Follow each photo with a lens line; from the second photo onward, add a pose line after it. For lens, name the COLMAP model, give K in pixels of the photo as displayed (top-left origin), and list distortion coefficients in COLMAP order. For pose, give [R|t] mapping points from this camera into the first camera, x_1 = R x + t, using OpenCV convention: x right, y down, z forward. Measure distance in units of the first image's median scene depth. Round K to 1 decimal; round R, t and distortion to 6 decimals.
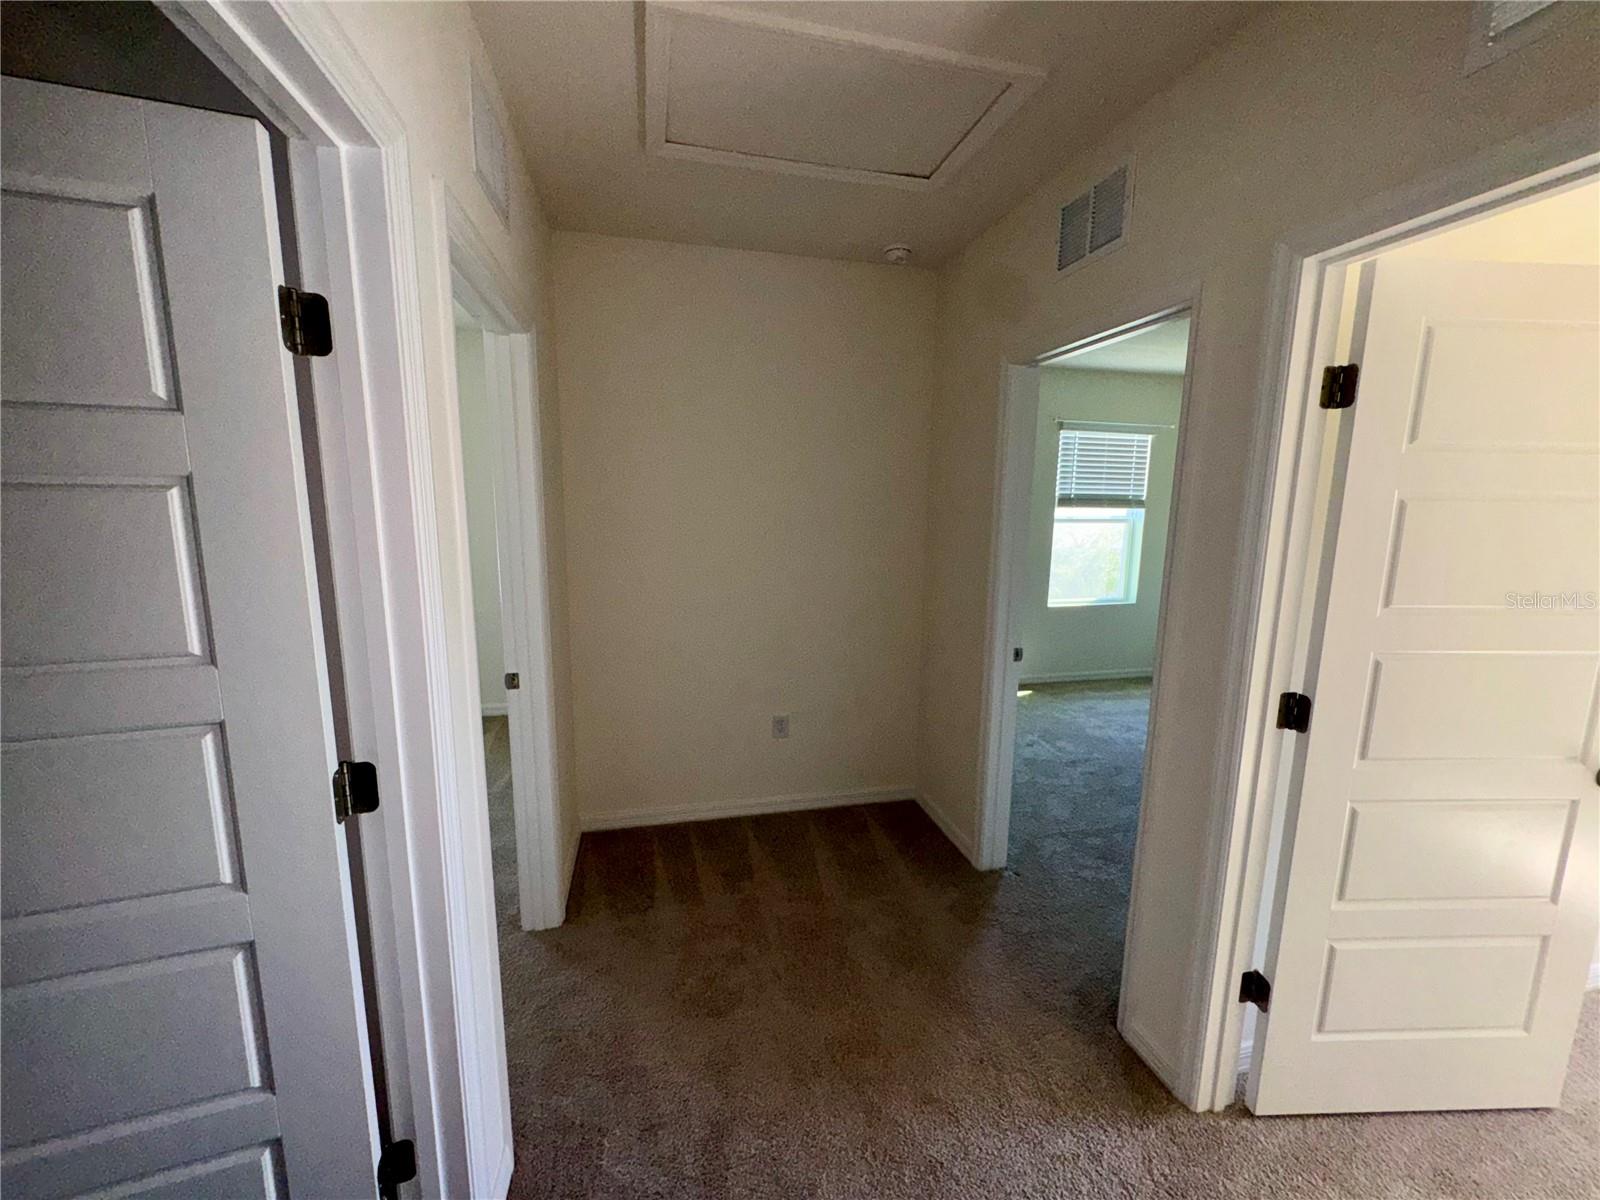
lens RADIAL K [[637.9, 0, 807.3], [0, 637.9, 595.8], [0, 0, 1]] dist [-0.002397, -0.000194]
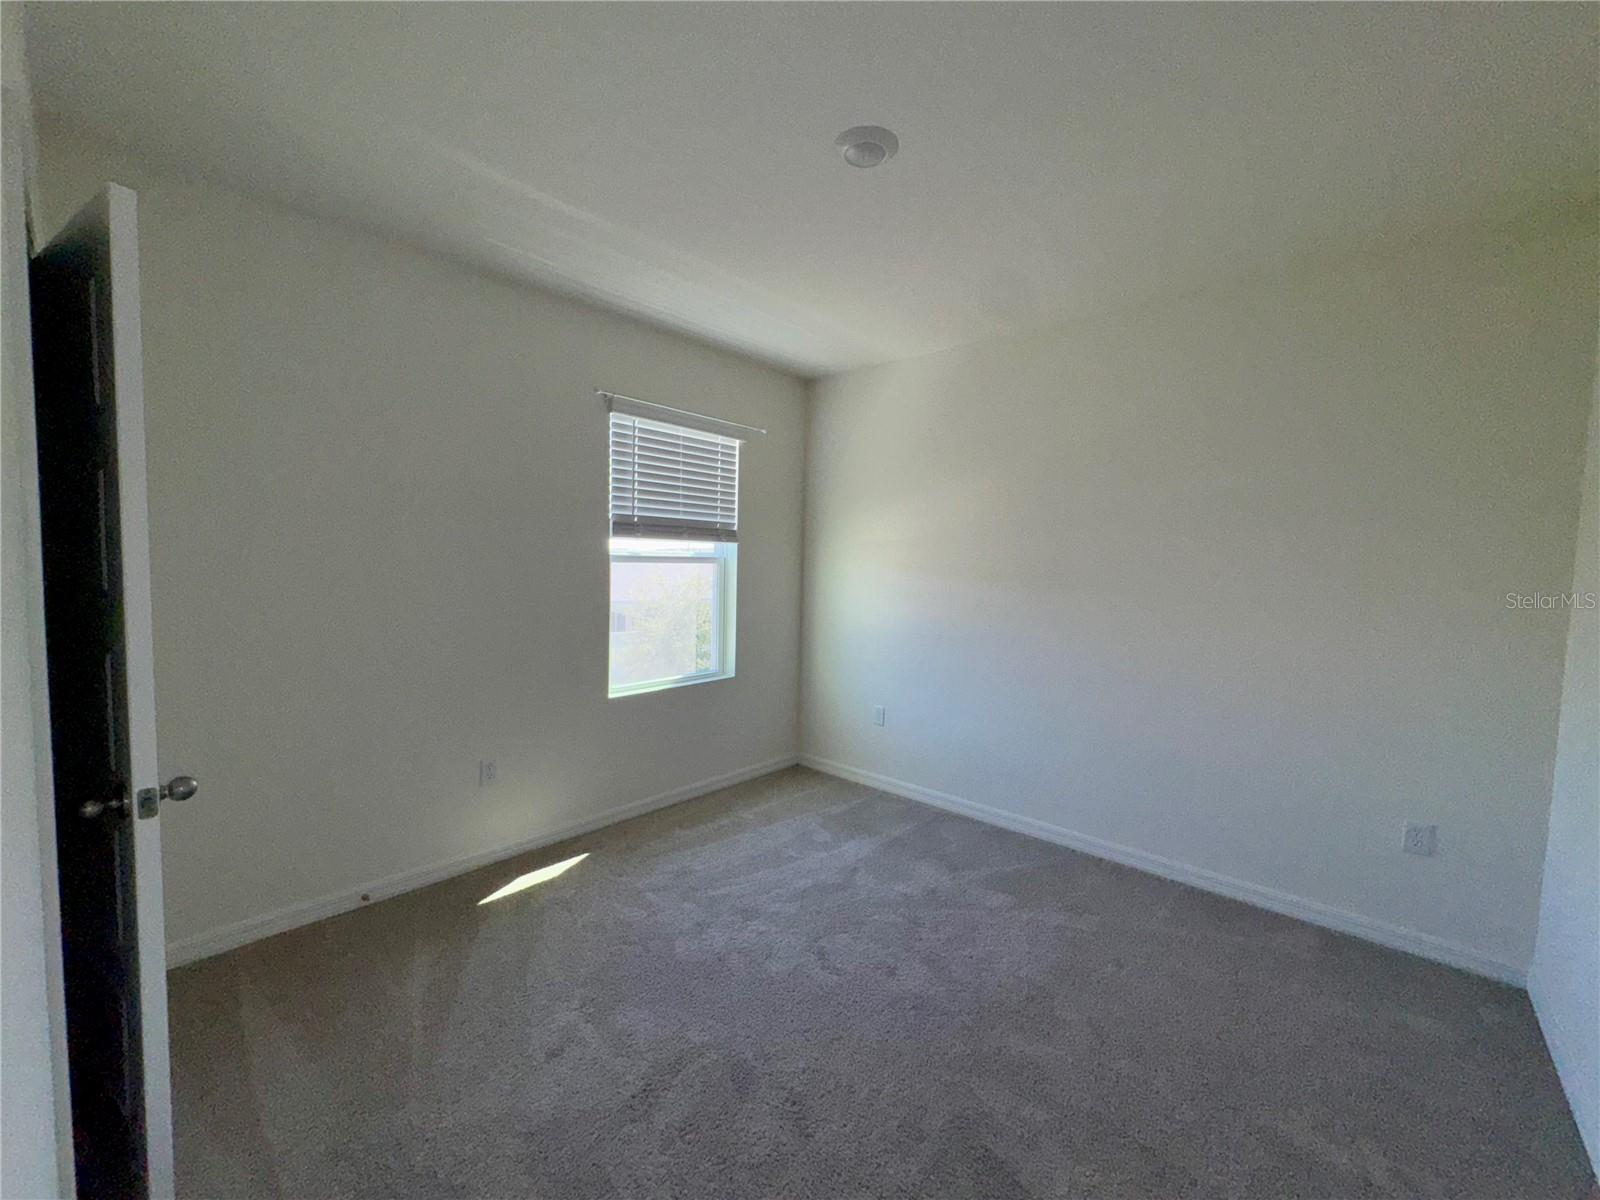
lens RADIAL K [[637.9, 0, 796.6], [0, 637.9, 599.0], [0, 0, 1]] dist [-0.002397, -0.000194]
pose [[0.829387, -0.031765, 0.557771, 0.191129], [0.075859, 0.995539, -0.056103, -0.030312], [-0.553501, 0.088843, 0.828097, 0.391399]]
